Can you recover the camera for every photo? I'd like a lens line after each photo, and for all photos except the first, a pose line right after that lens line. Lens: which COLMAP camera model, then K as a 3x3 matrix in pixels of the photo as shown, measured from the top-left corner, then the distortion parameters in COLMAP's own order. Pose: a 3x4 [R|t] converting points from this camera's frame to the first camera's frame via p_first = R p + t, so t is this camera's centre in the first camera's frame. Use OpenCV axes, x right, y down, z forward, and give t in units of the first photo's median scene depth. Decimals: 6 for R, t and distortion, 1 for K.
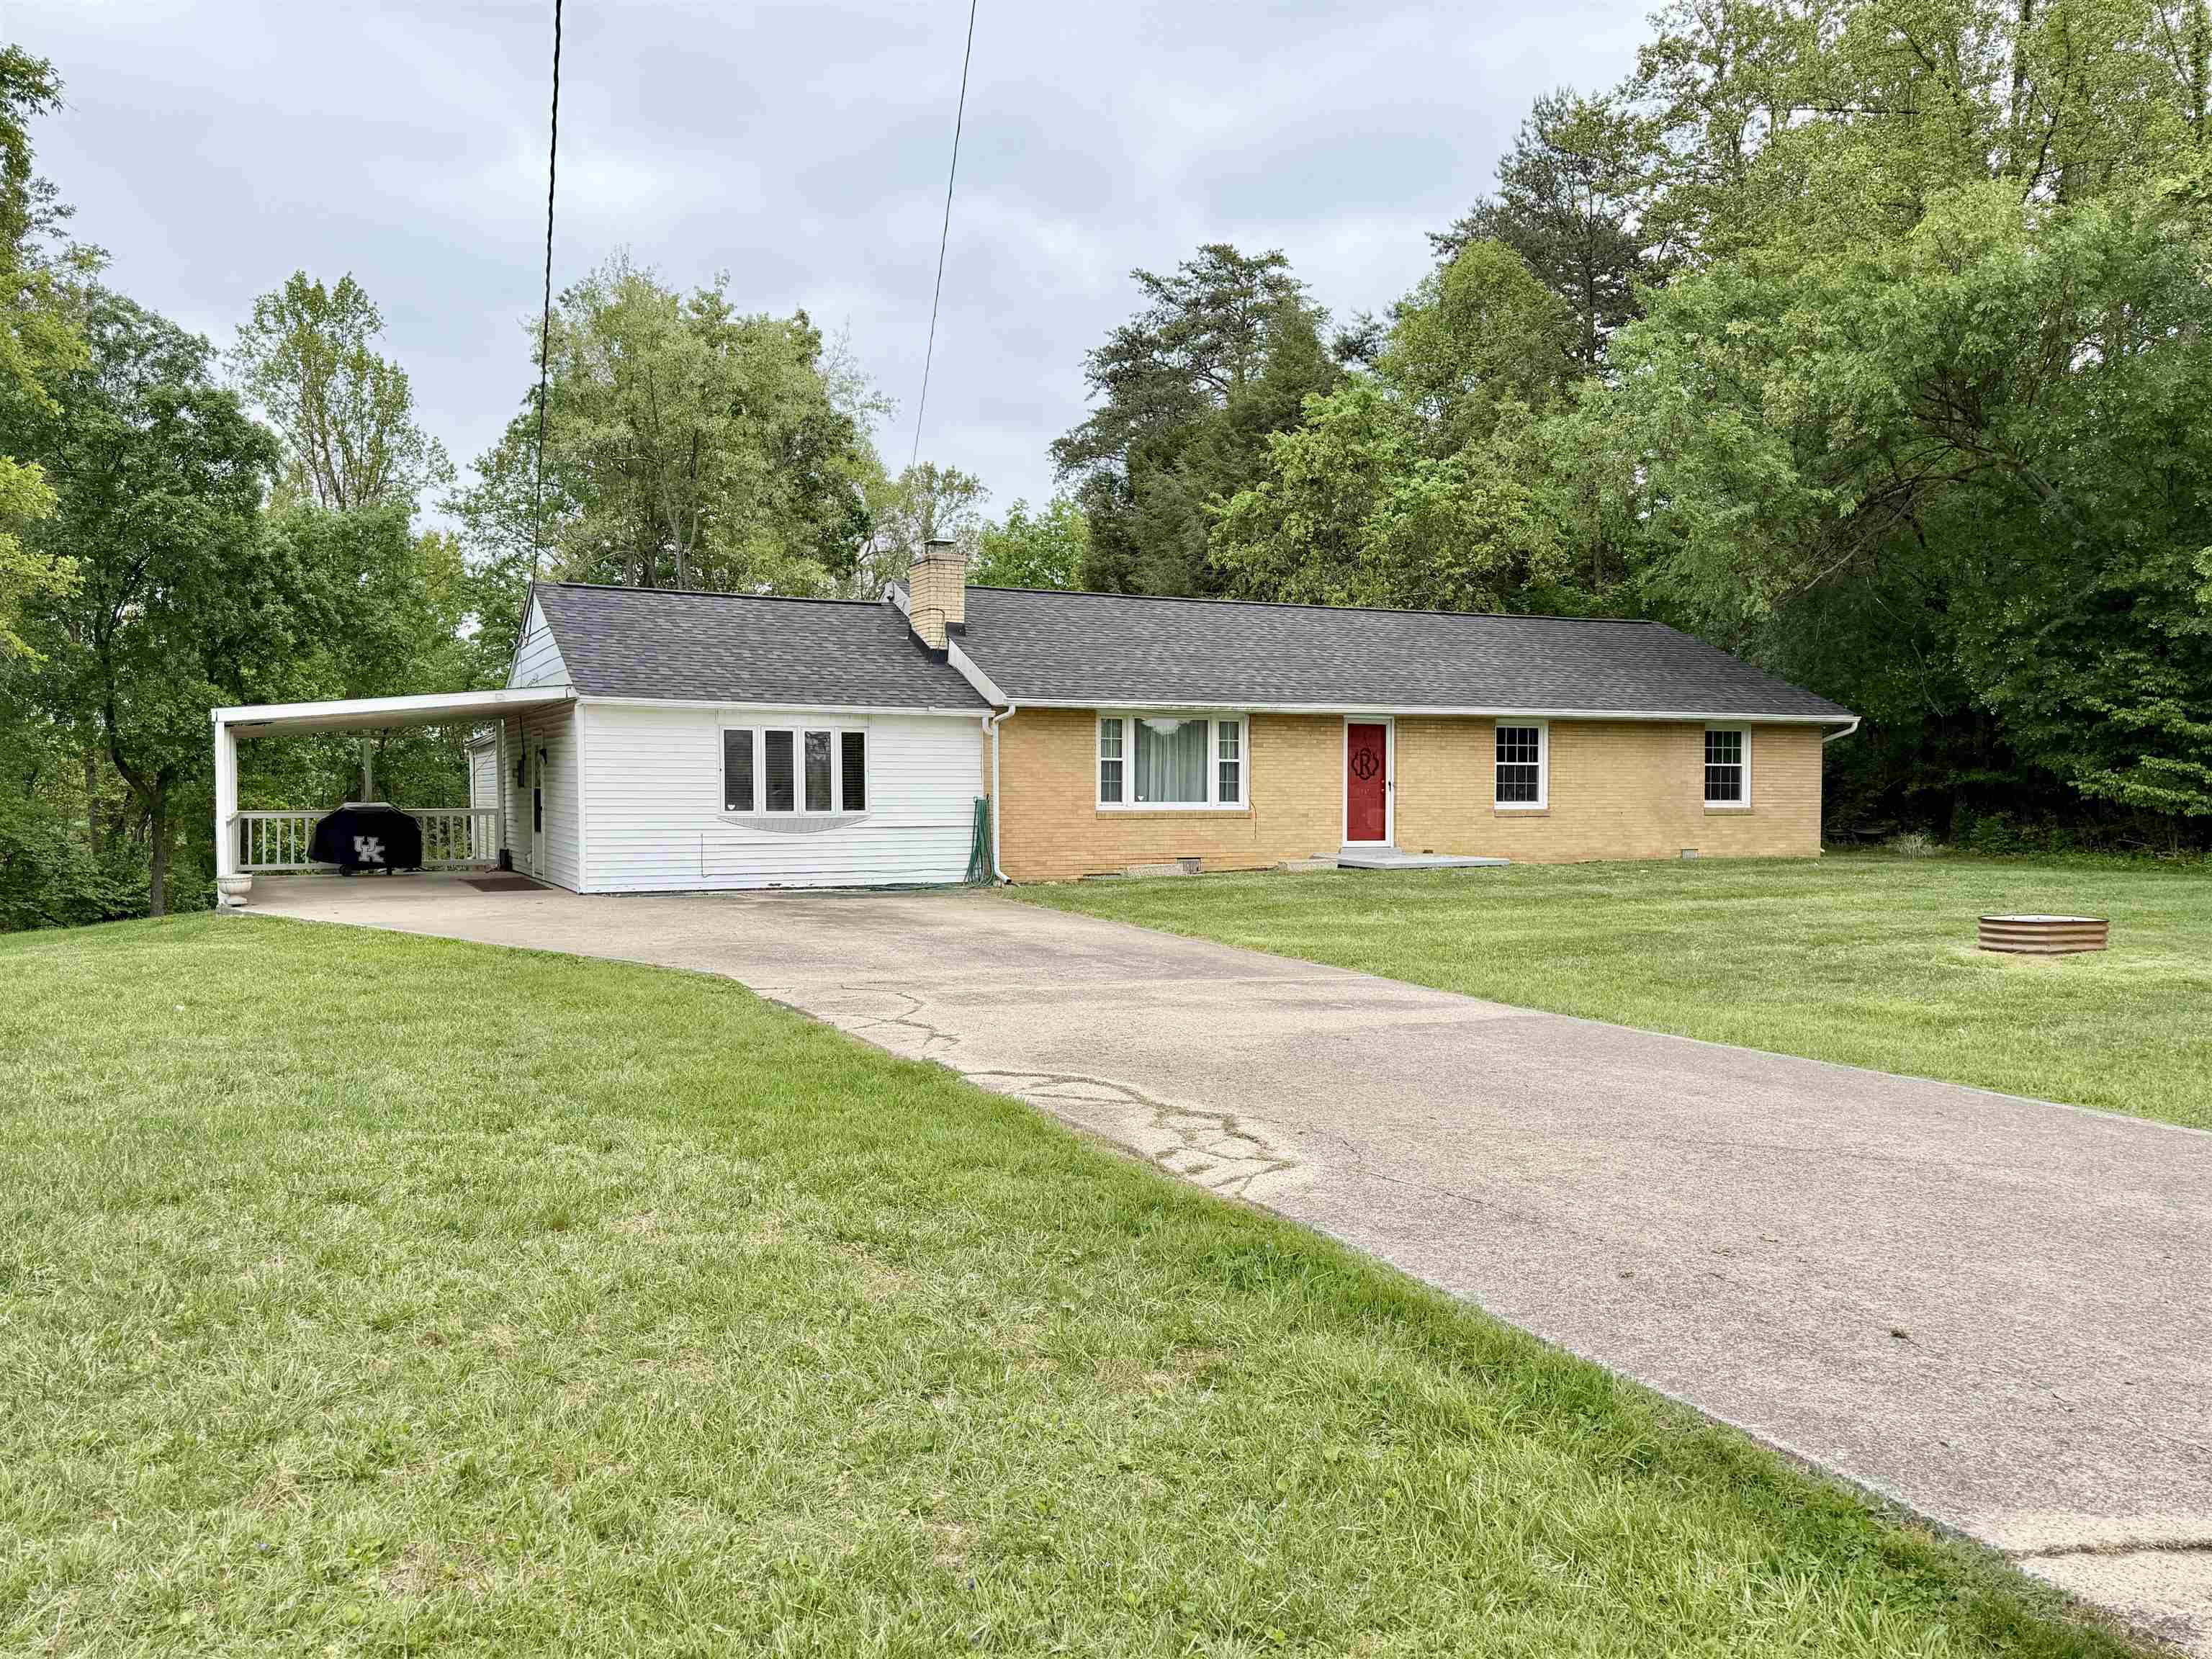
lens RADIAL K [[1669.6, 0, 1104.1], [0, 1669.6, 849.8], [0, 0, 1]] dist [0.065873, -0.065901]
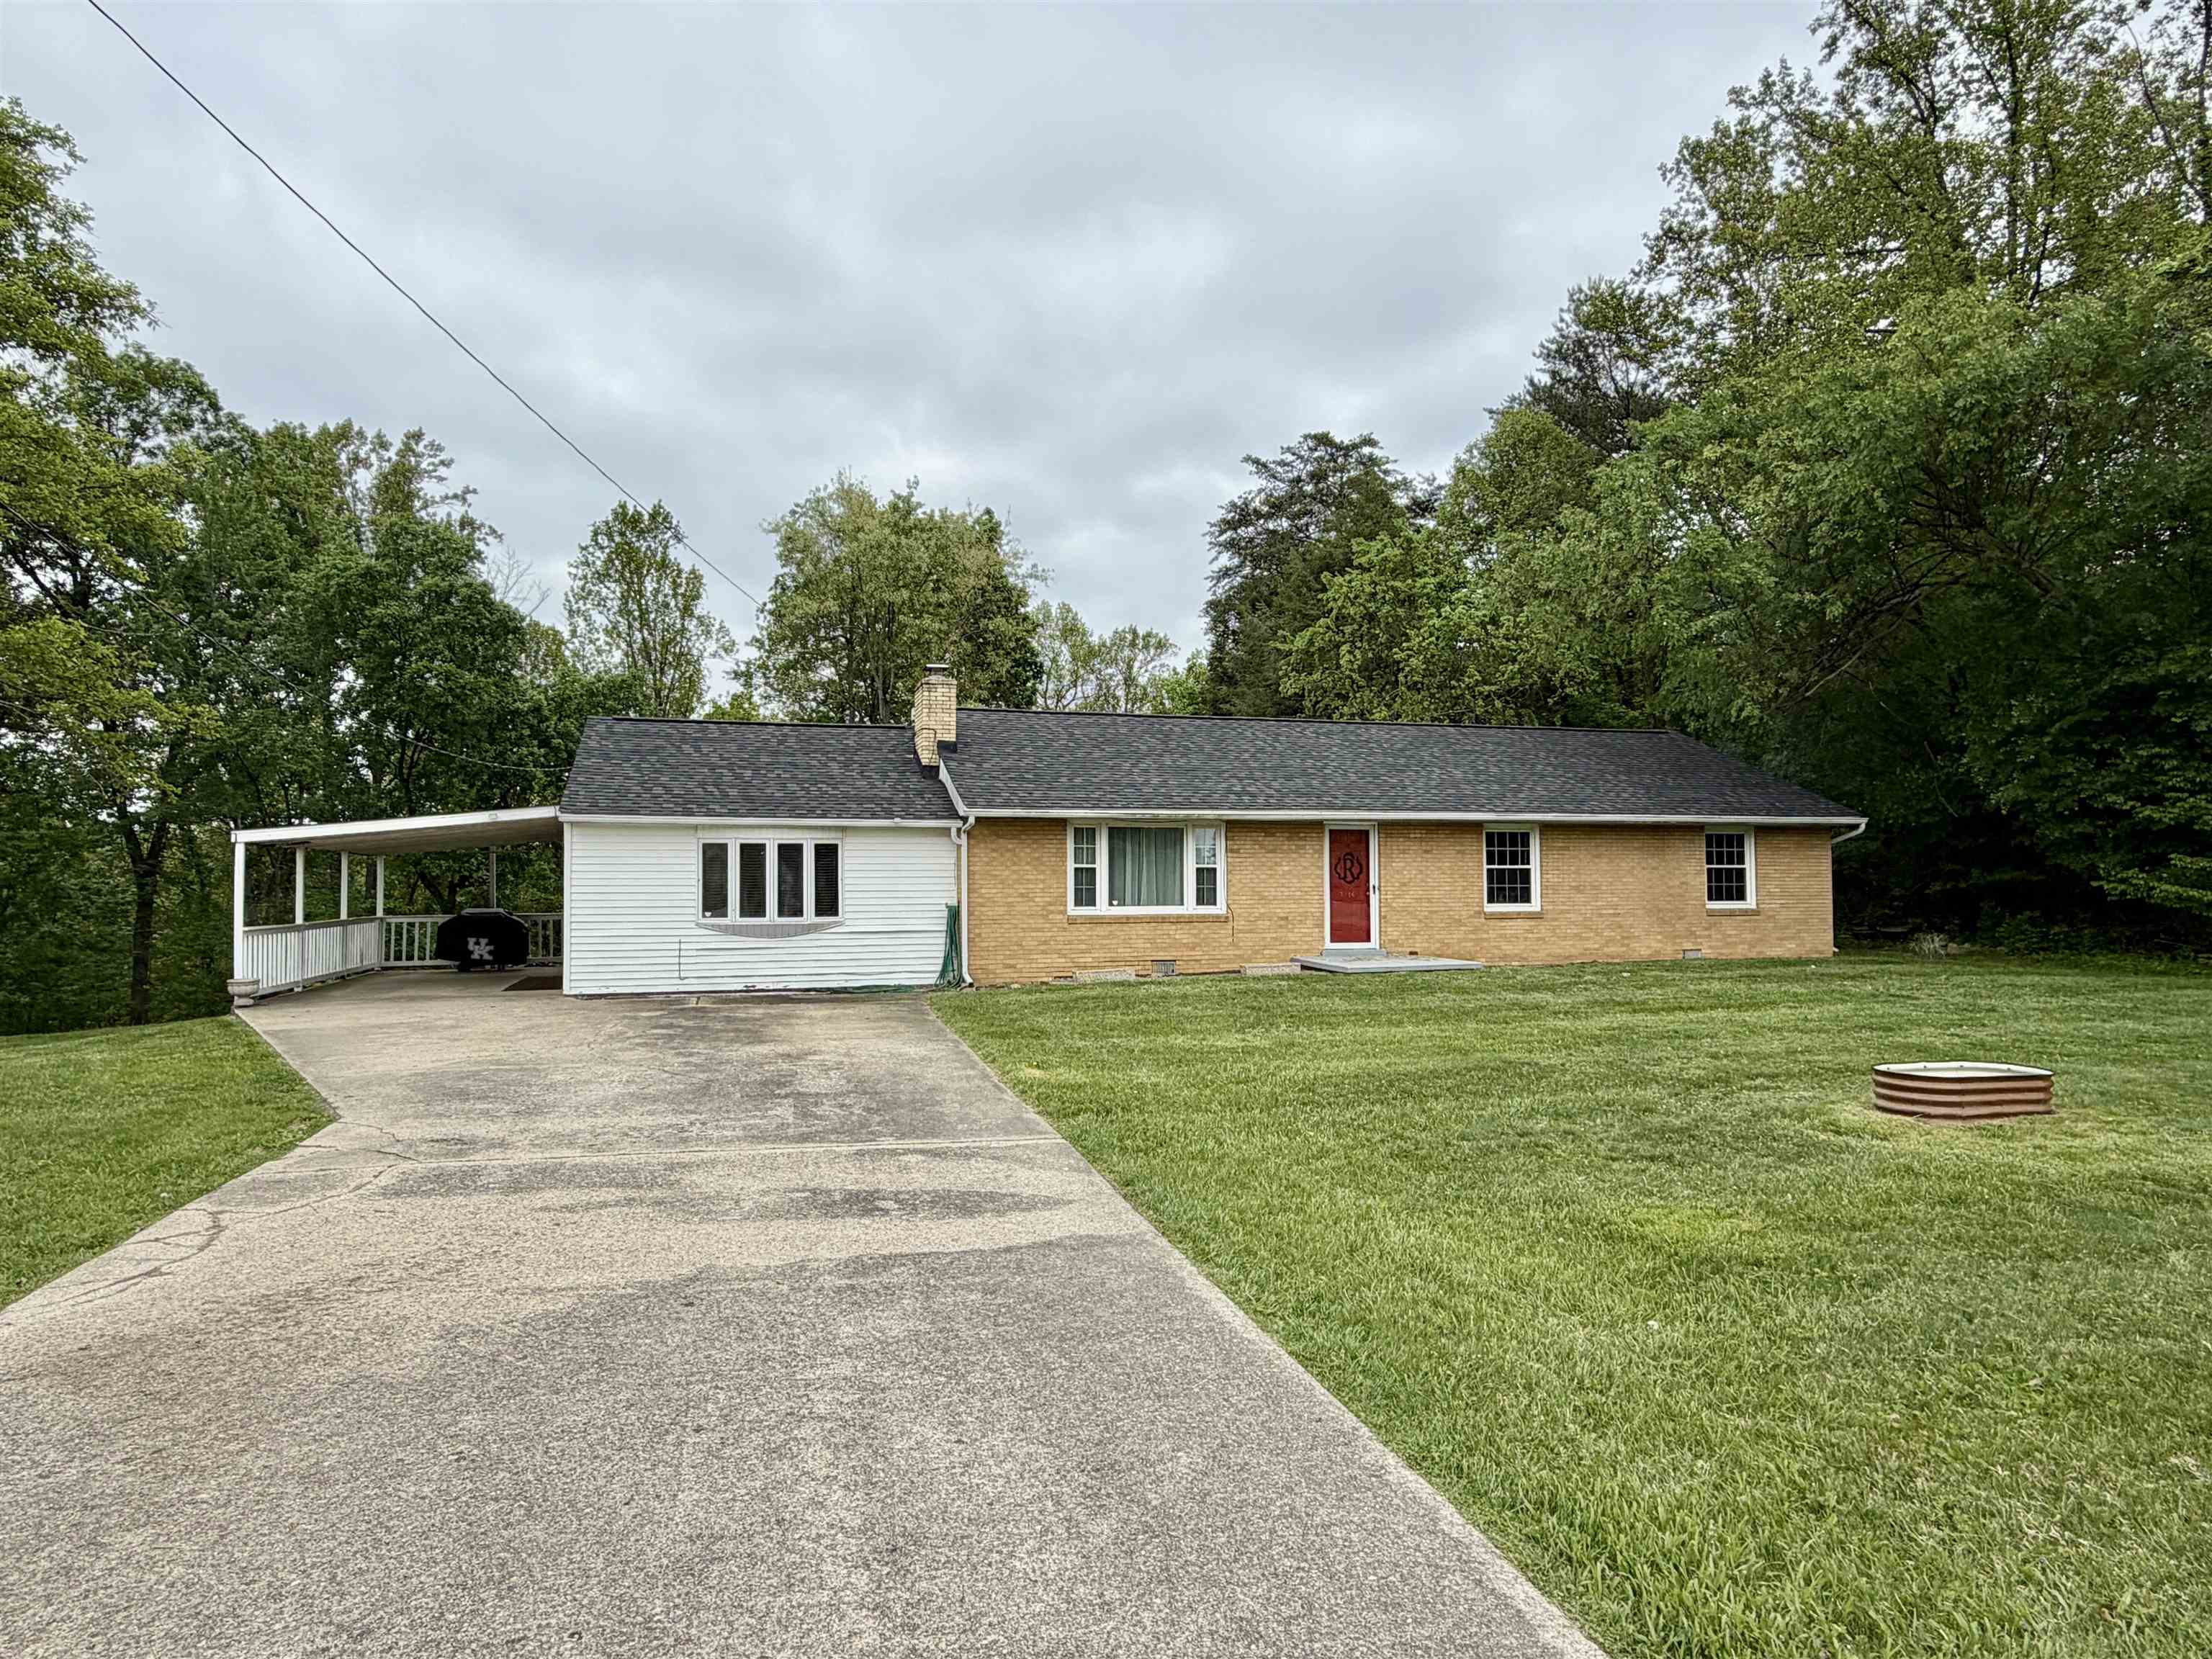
lens RADIAL K [[1303.8, 0, 1108.9], [0, 1303.8, 841.3], [0, 0, 1]] dist [0.003506, 0.003775]
pose [[0.987074, -0.011152, -0.159877, 0.133133], [-0.000071, 0.997545, -0.070022, -0.010908], [0.160265, 0.069129, 0.984650, 0.169942]]
